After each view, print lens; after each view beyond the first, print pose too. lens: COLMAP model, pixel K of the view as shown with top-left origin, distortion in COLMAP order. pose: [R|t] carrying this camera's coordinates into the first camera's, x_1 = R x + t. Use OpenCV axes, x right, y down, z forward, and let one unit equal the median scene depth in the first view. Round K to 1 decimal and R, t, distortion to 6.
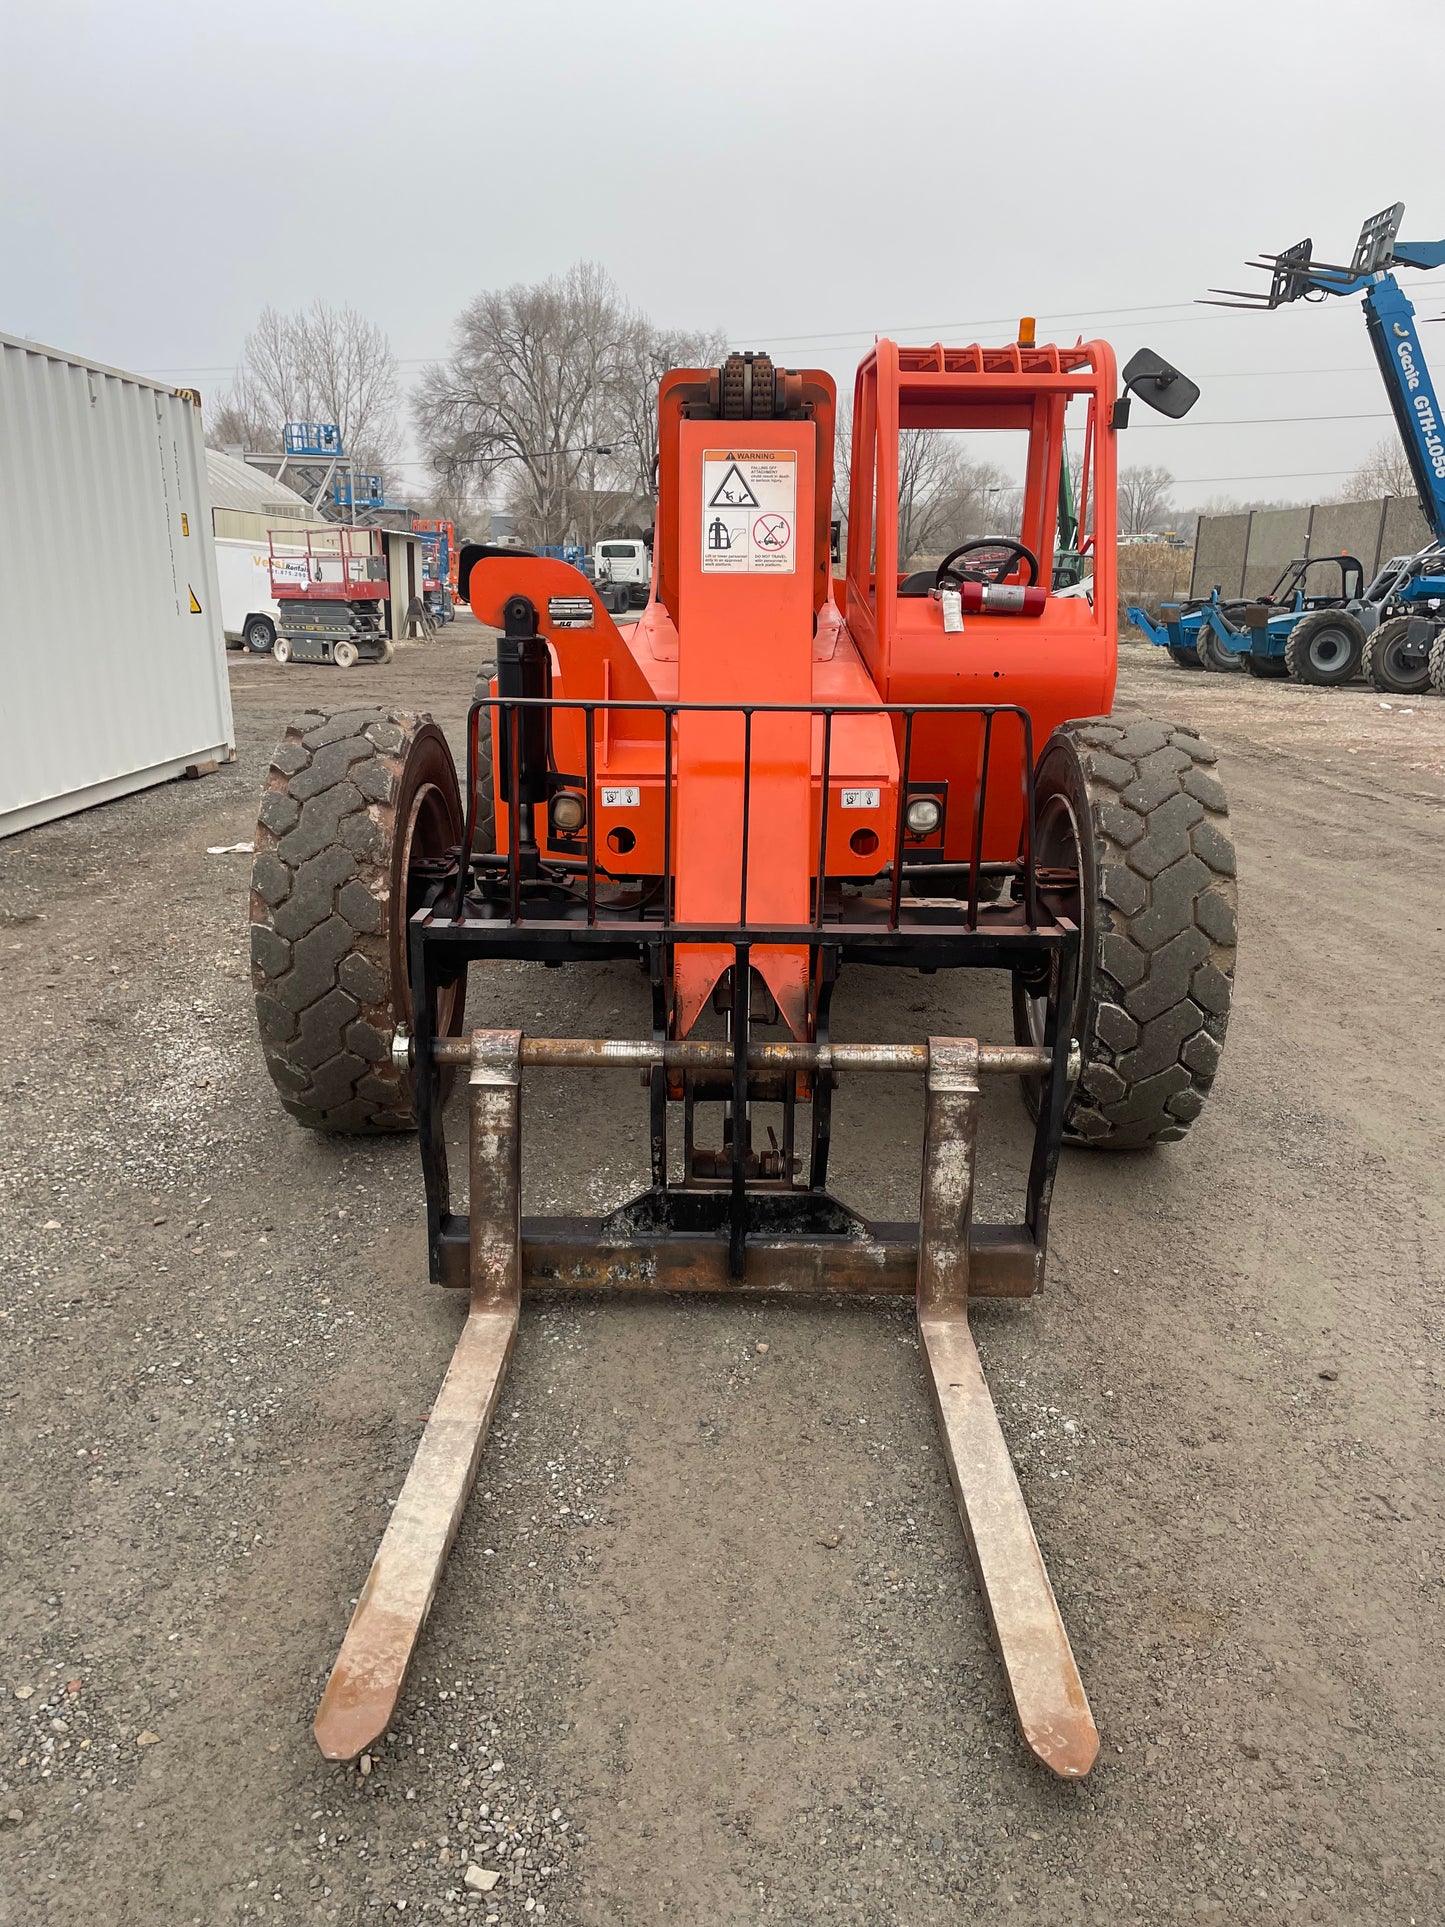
lens RADIAL K [[1446.7, 0, 723.1], [0, 1446.7, 947.5], [0, 0, 1]] dist [0.089739, -0.114559]
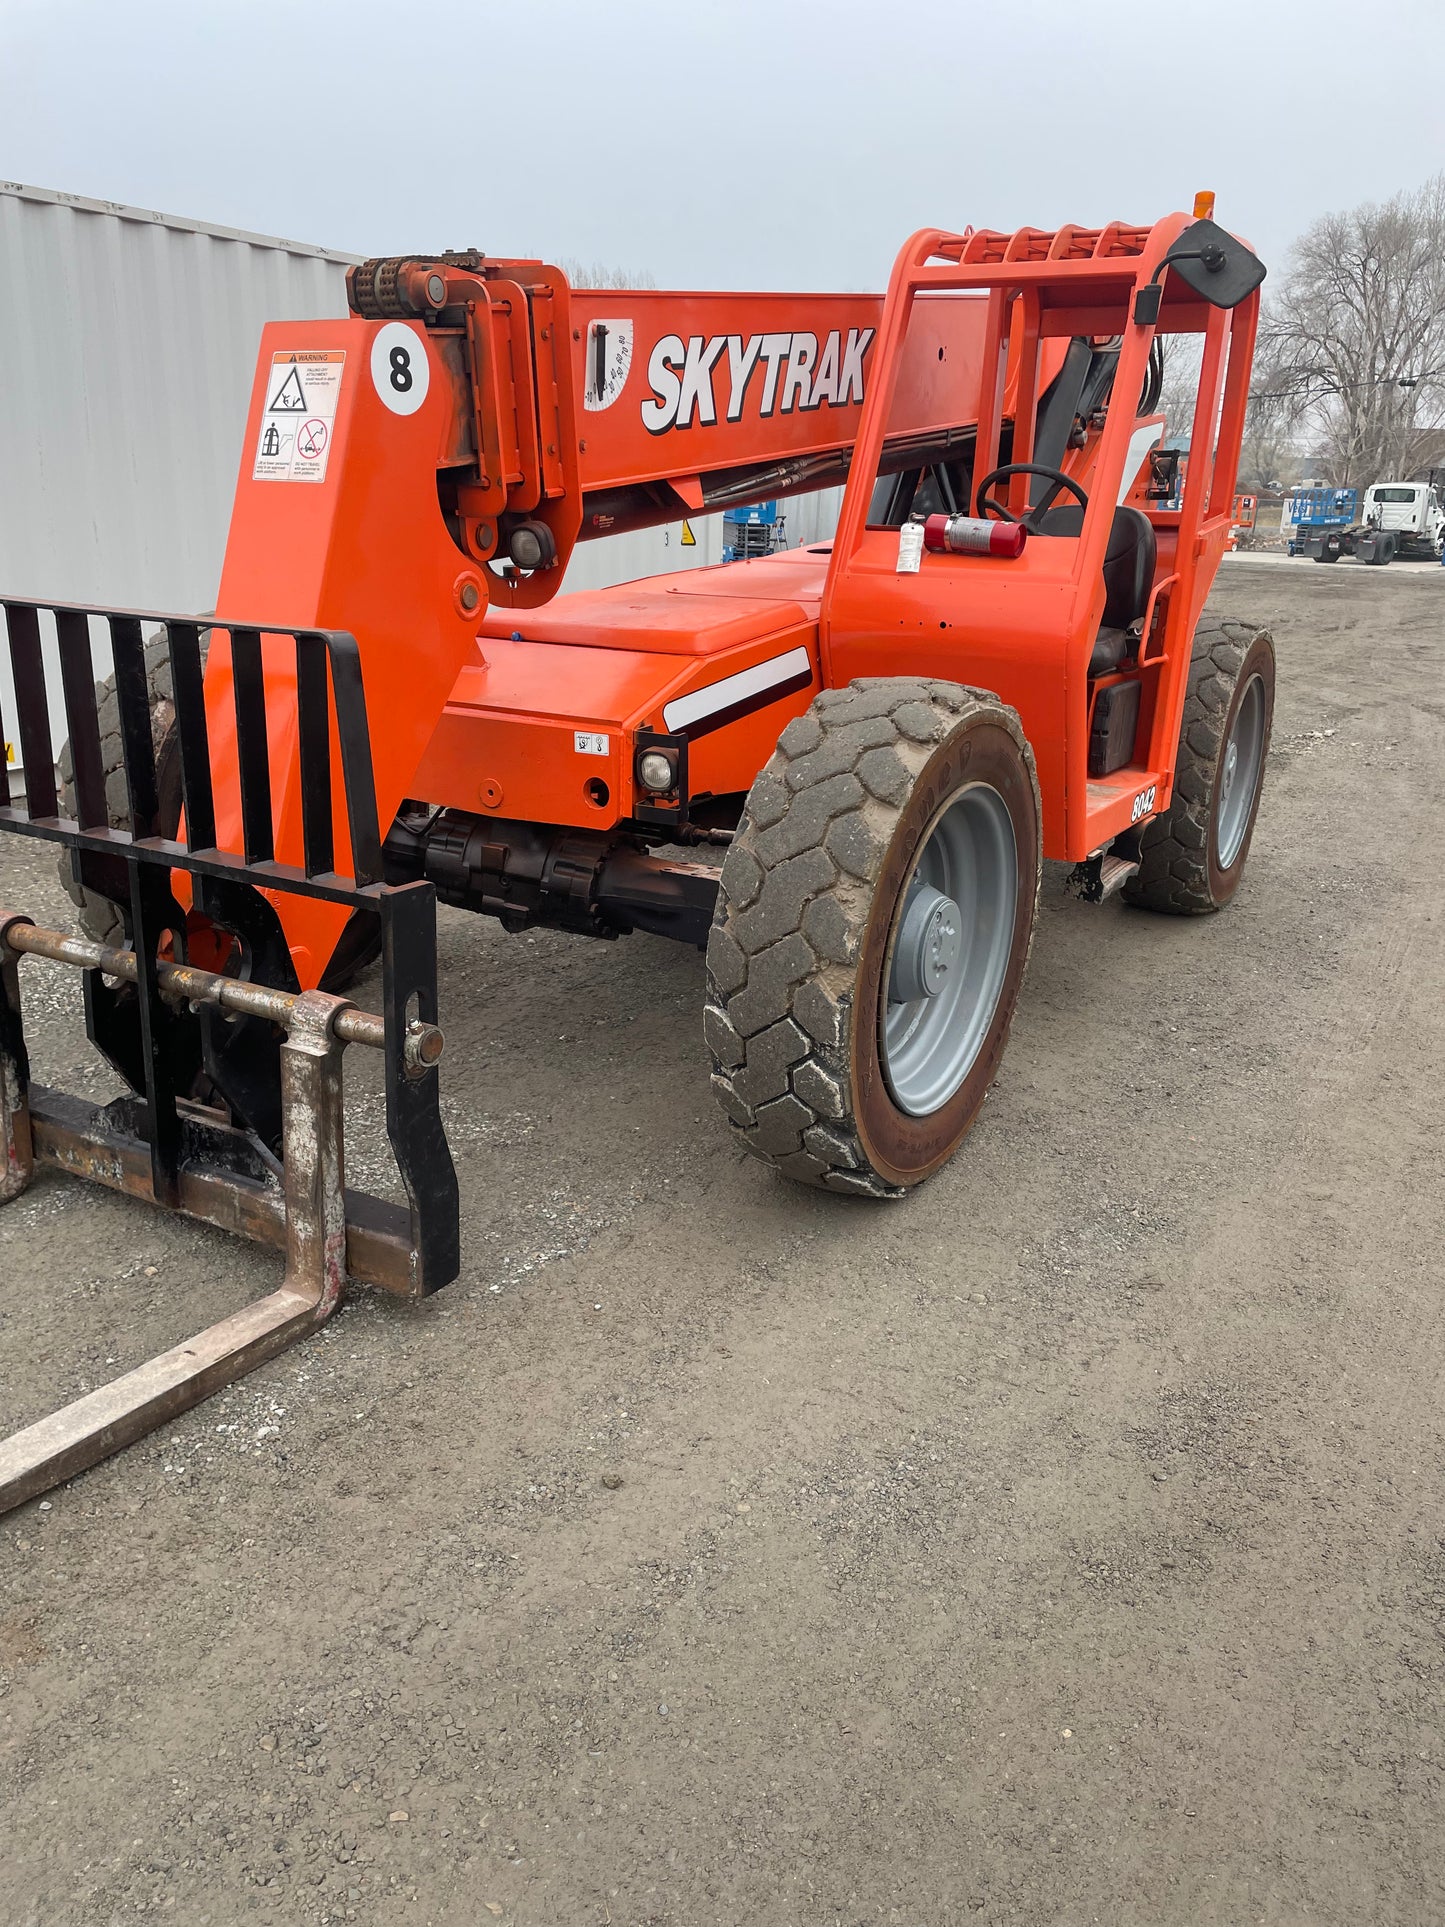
lens RADIAL K [[1452.8, 0, 694.0], [0, 1452.8, 936.5], [0, 0, 1]] dist [0.090675, -0.131559]
pose [[0.868744, 0.159878, -0.468746, 0.657430], [-0.146771, 0.987056, 0.064644, -0.056837], [0.473014, 0.012640, 0.880964, 0.248209]]
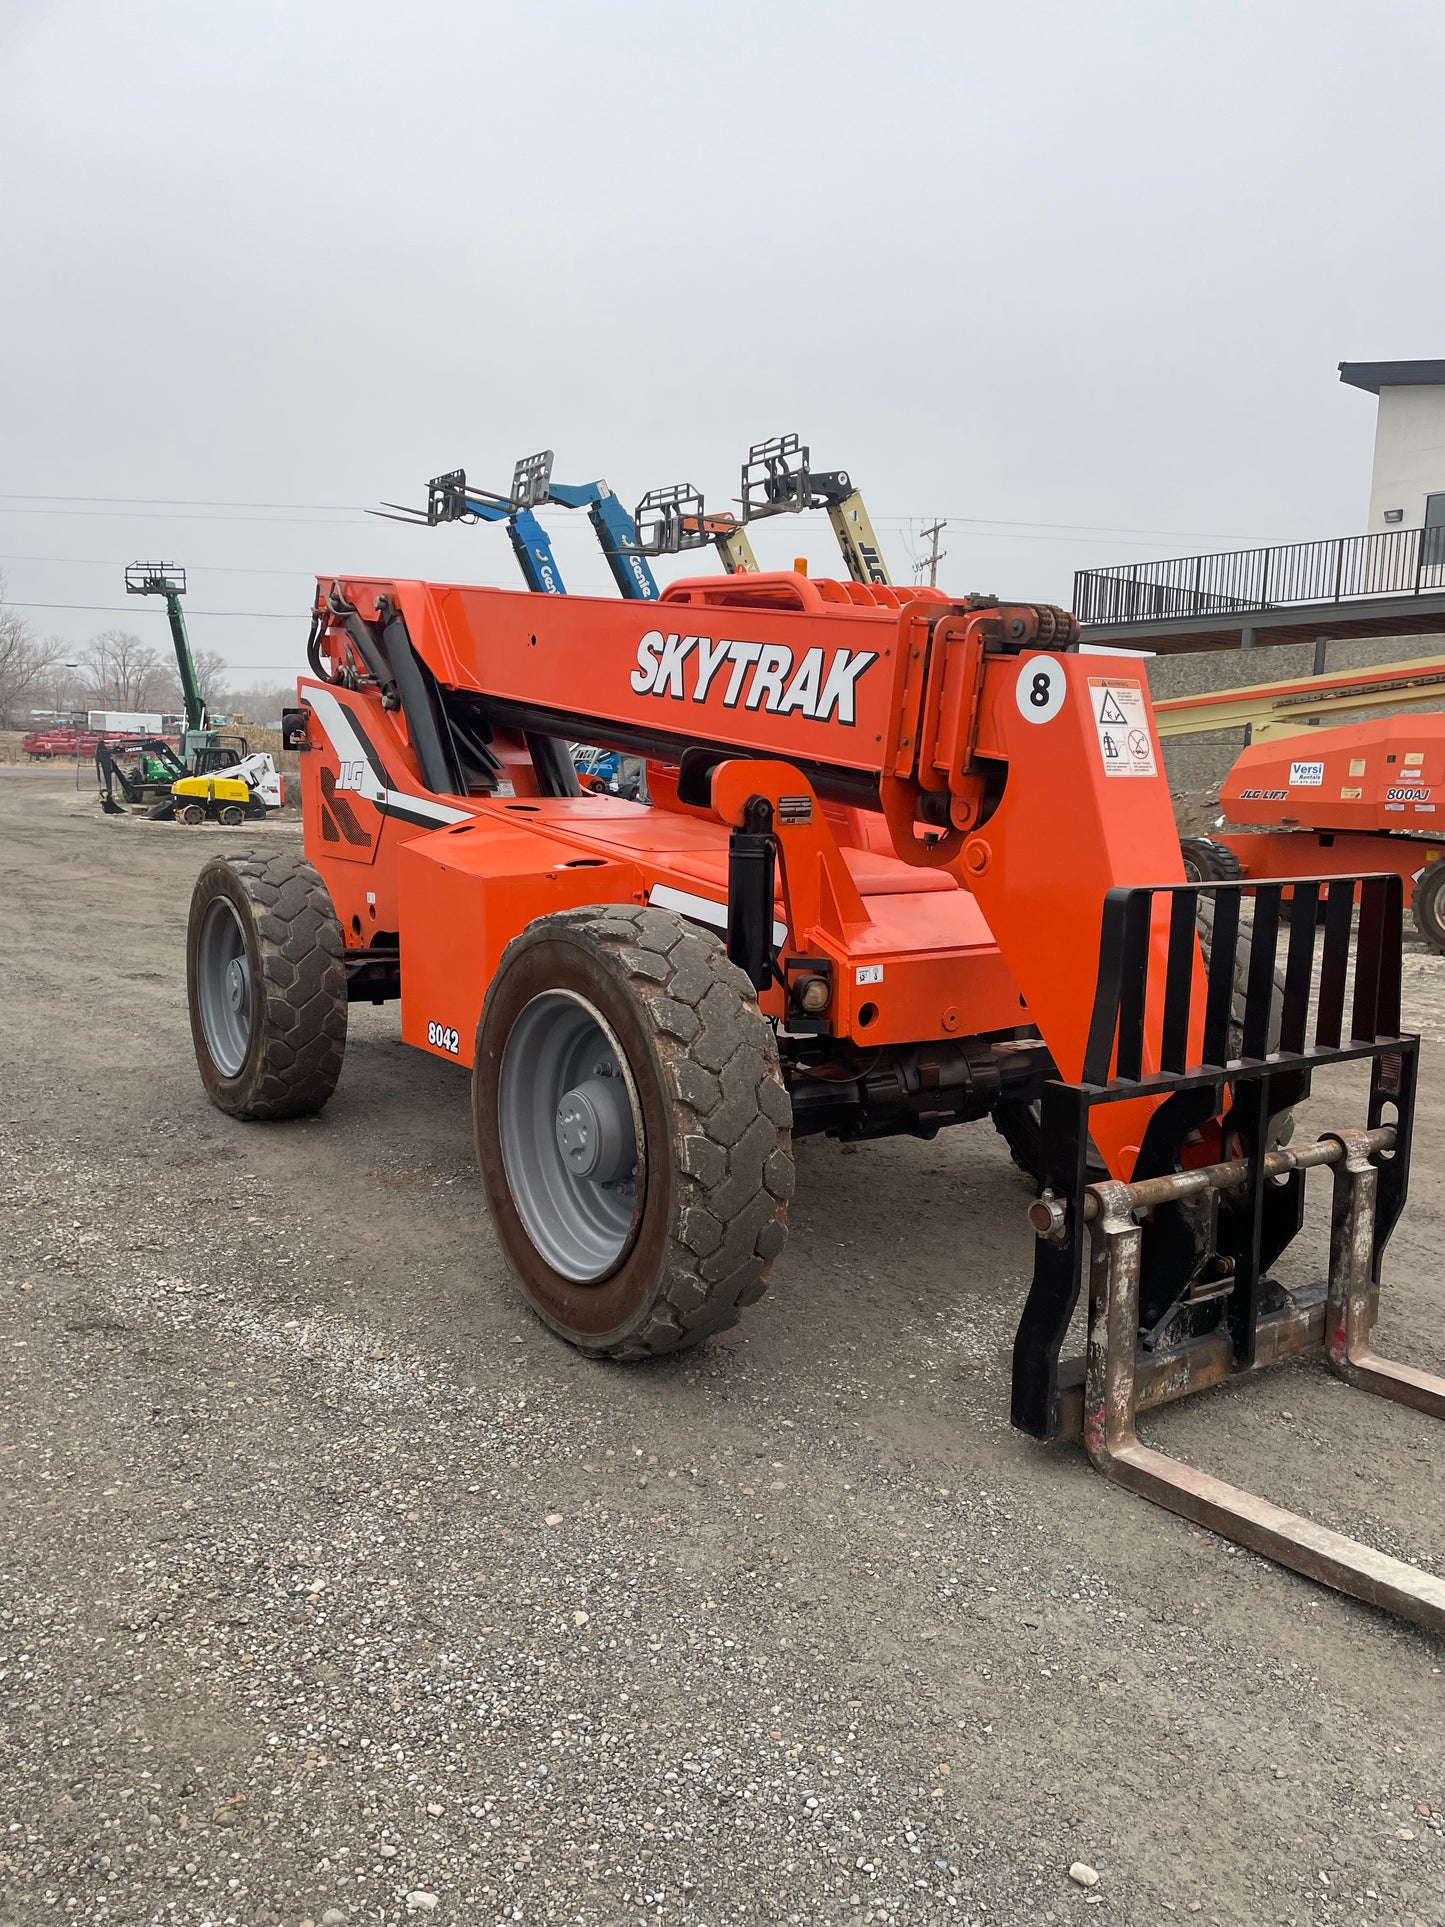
lens RADIAL K [[1446.7, 0, 723.1], [0, 1446.7, 947.5], [0, 0, 1]] dist [0.089739, -0.114559]
pose [[0.809852, -0.071182, 0.582299, -0.859653], [0.139032, 0.987621, -0.072633, -0.066860], [-0.569920, 0.139780, 0.809724, 0.202739]]
